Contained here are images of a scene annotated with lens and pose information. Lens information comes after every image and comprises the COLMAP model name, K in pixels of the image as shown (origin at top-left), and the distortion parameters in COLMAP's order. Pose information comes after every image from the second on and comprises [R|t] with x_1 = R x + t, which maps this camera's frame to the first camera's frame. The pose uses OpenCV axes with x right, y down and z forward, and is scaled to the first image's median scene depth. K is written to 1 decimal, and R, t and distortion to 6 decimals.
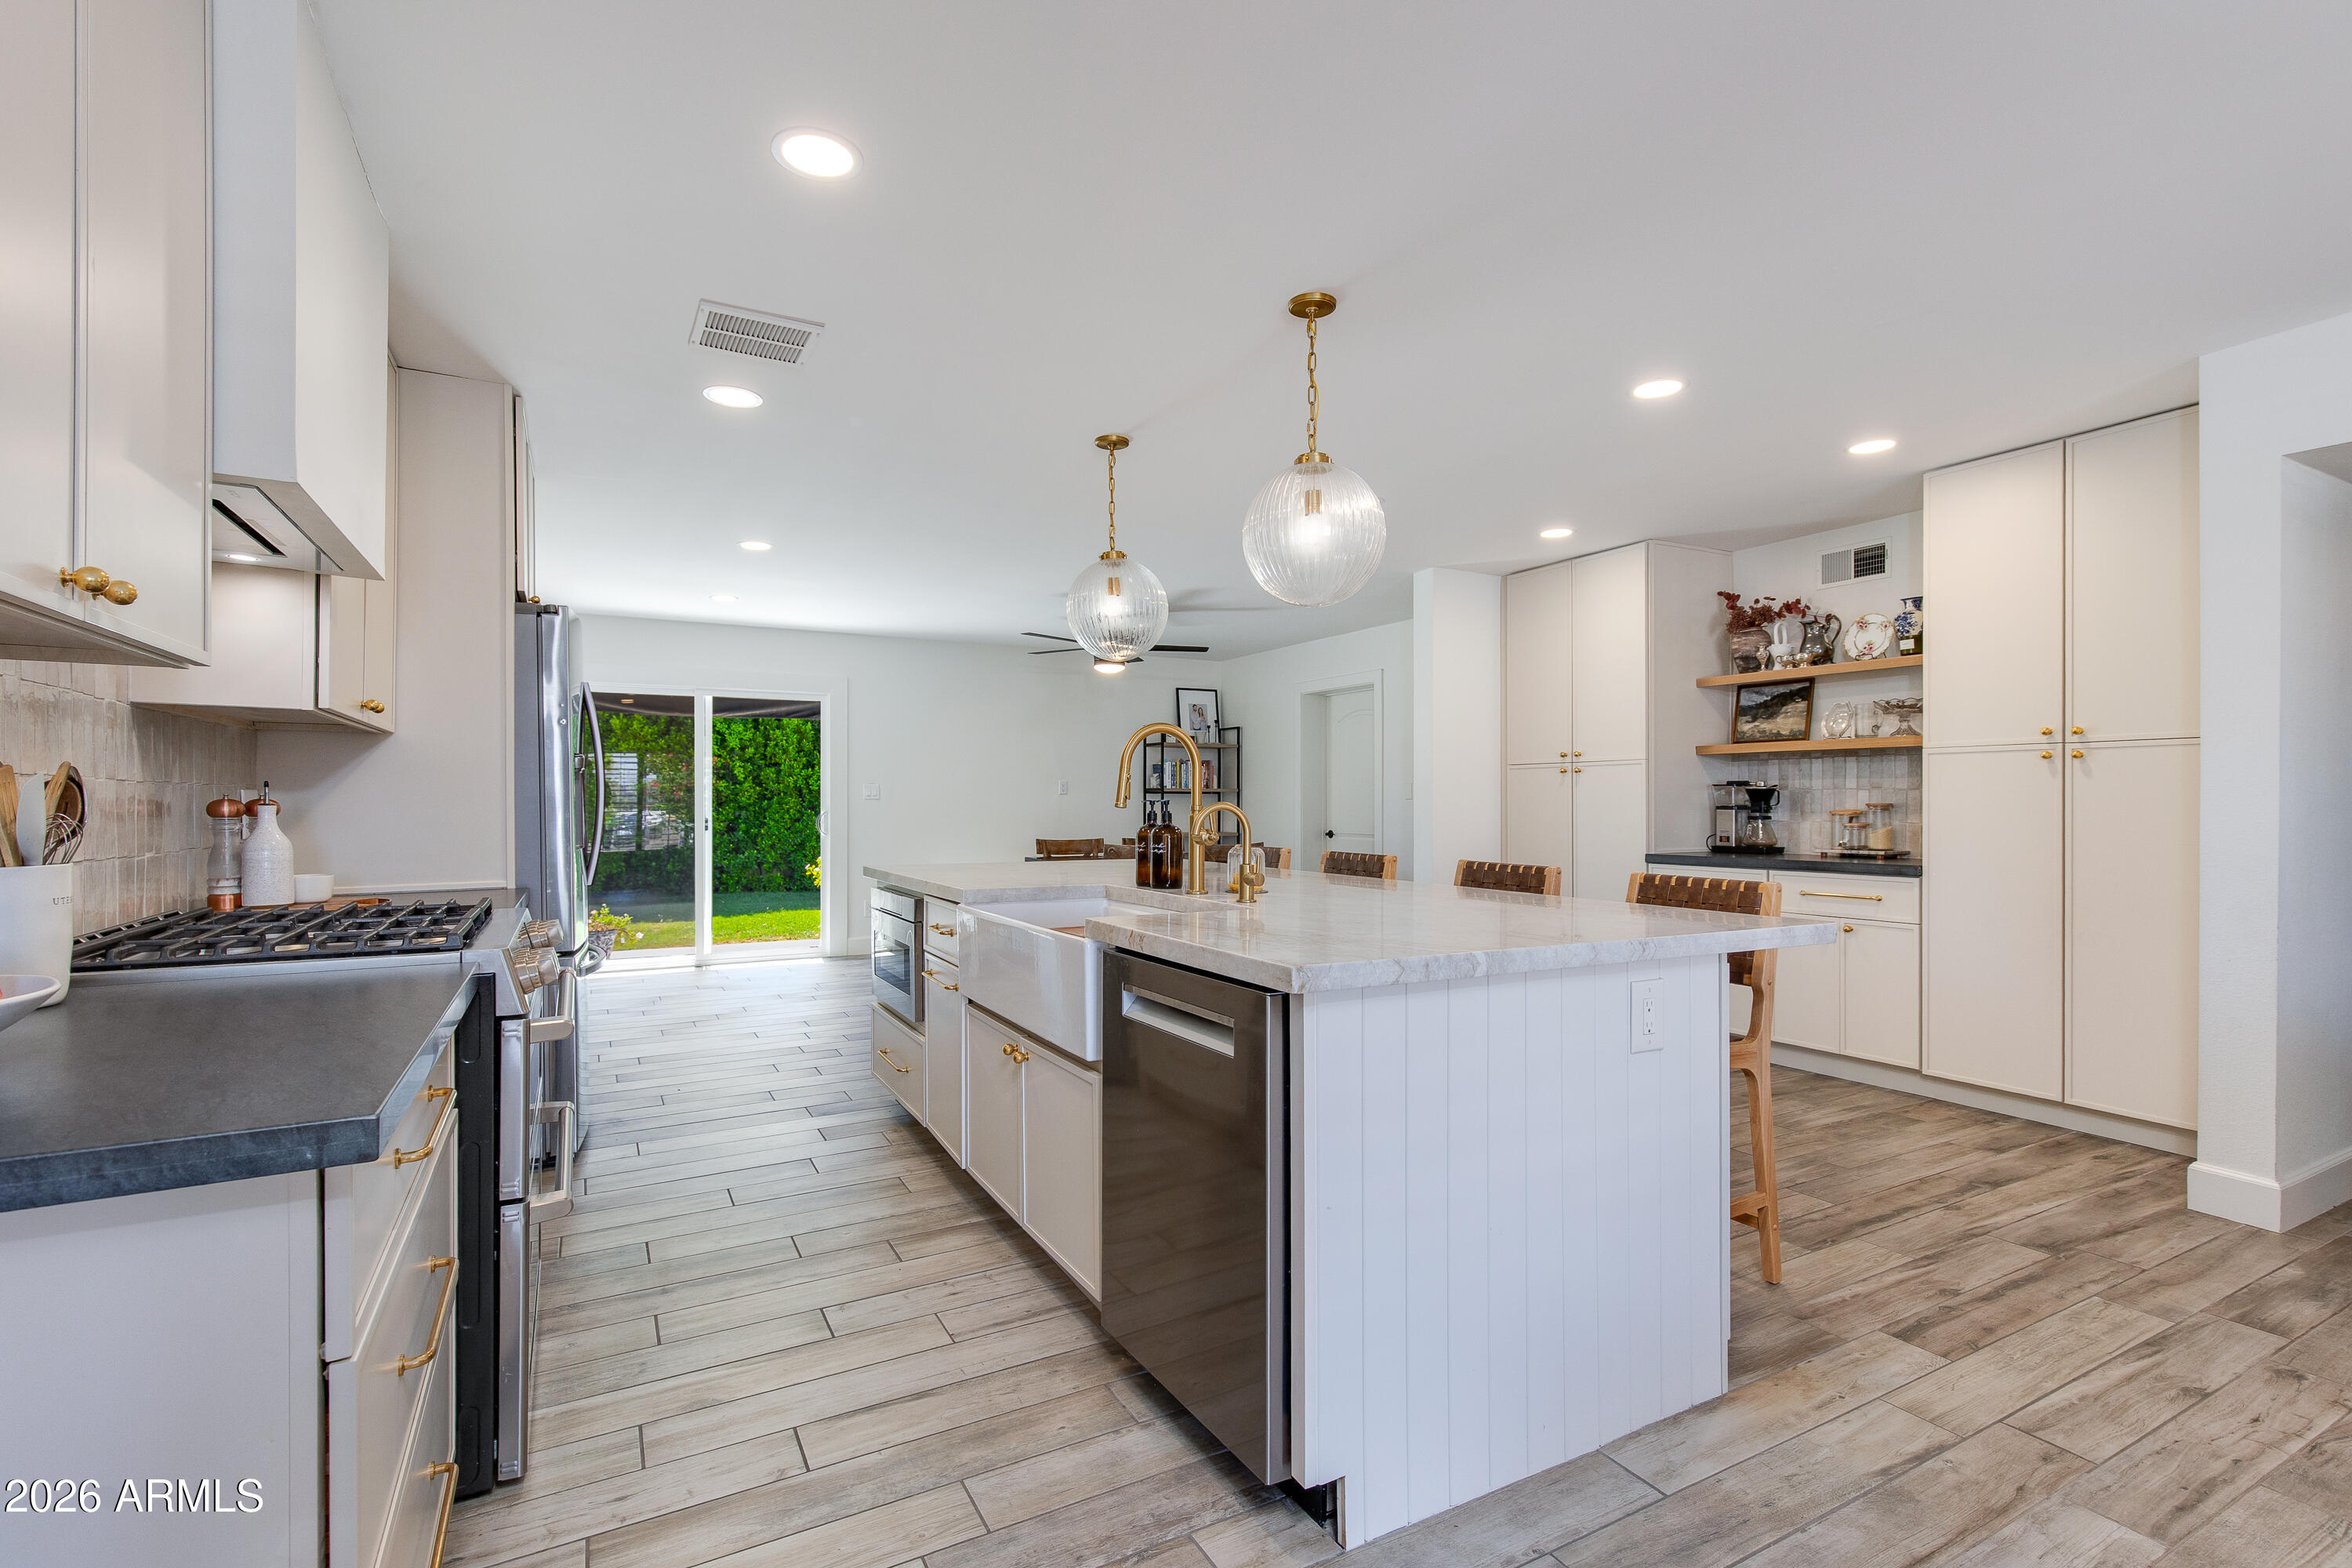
lens RADIAL K [[1074.0, 0, 1182.0], [0, 1074.0, 799.2], [0, 0, 1]] dist [0.003675, 0.000046]
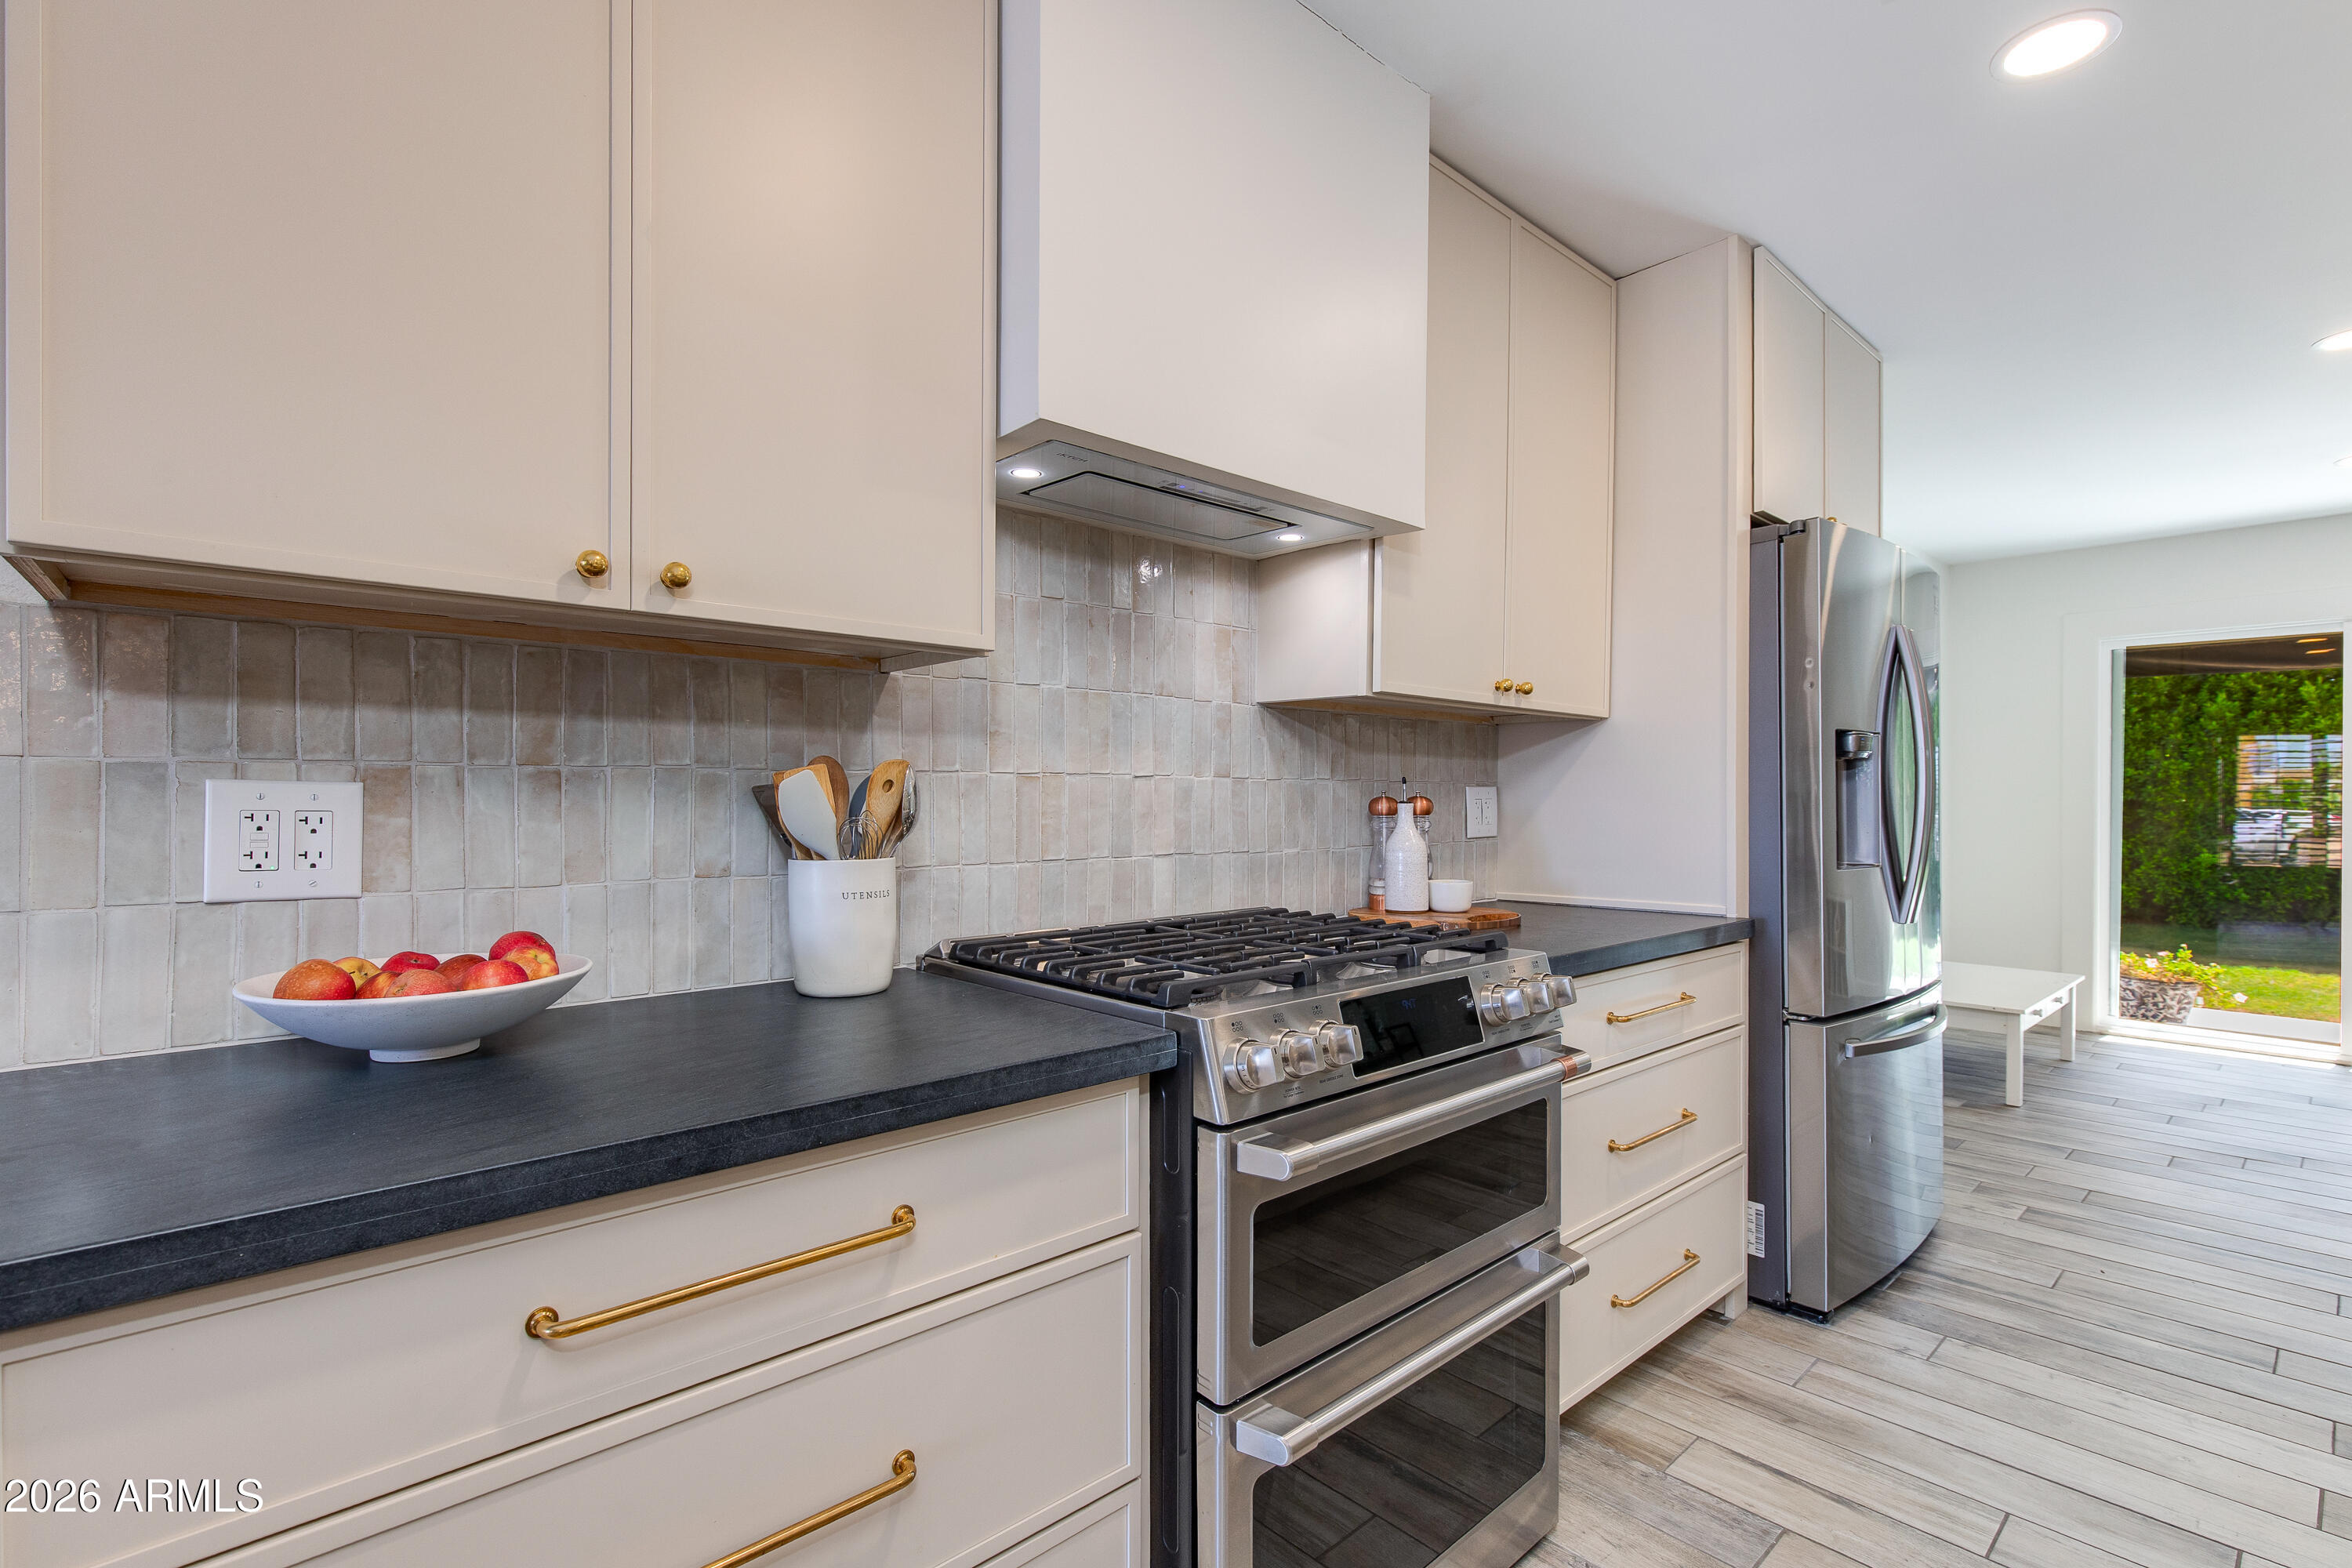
lens RADIAL K [[1074.0, 0, 1182.0], [0, 1074.0, 799.2], [0, 0, 1]] dist [0.003675, 0.000046]
pose [[0.229054, 0.002259, -0.973411, 0.006686], [-0.000109, 0.999997, 0.002295, -0.000002], [0.973414, -0.000420, 0.229053, 0.284167]]
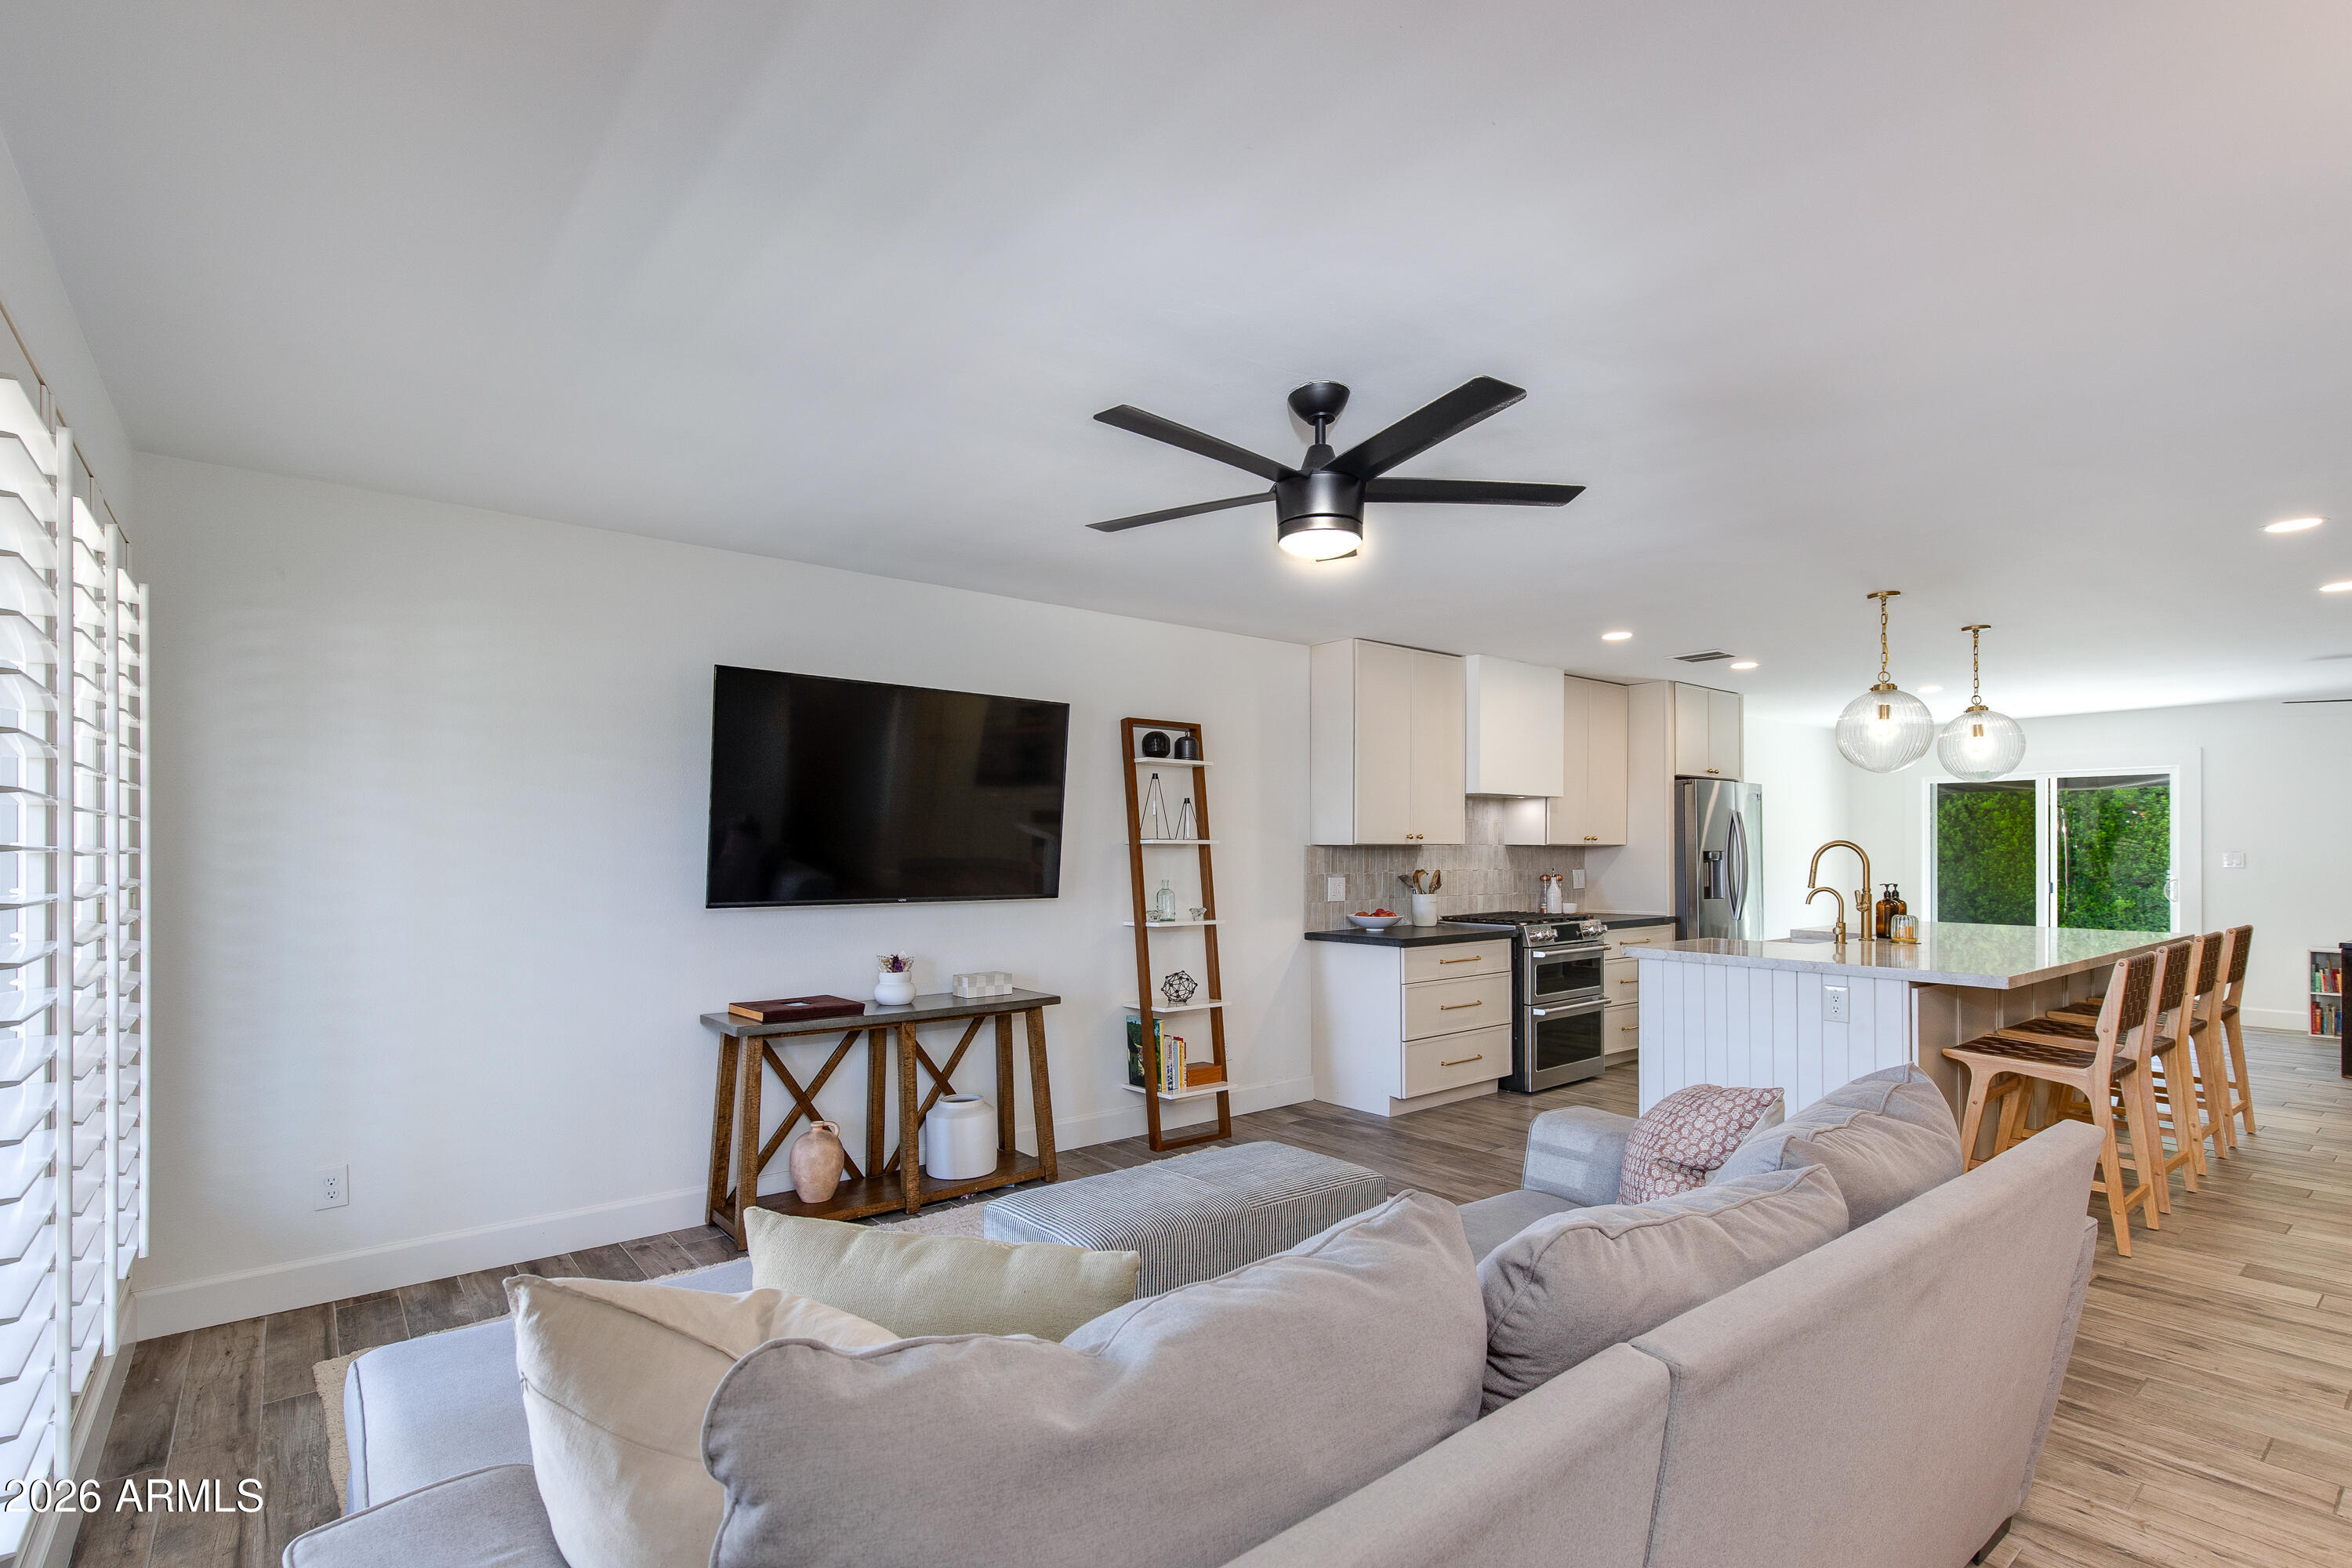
lens RADIAL K [[1133.0, 0, 1203.7], [0, 1133.0, 843.6], [0, 0, 1]] dist [0.017054, -0.000305]
pose [[0.197149, -0.005545, -0.980358, 0.862917], [0.004420, 0.999979, -0.004767, -0.033098], [0.980364, -0.003393, 0.197169, -0.211869]]
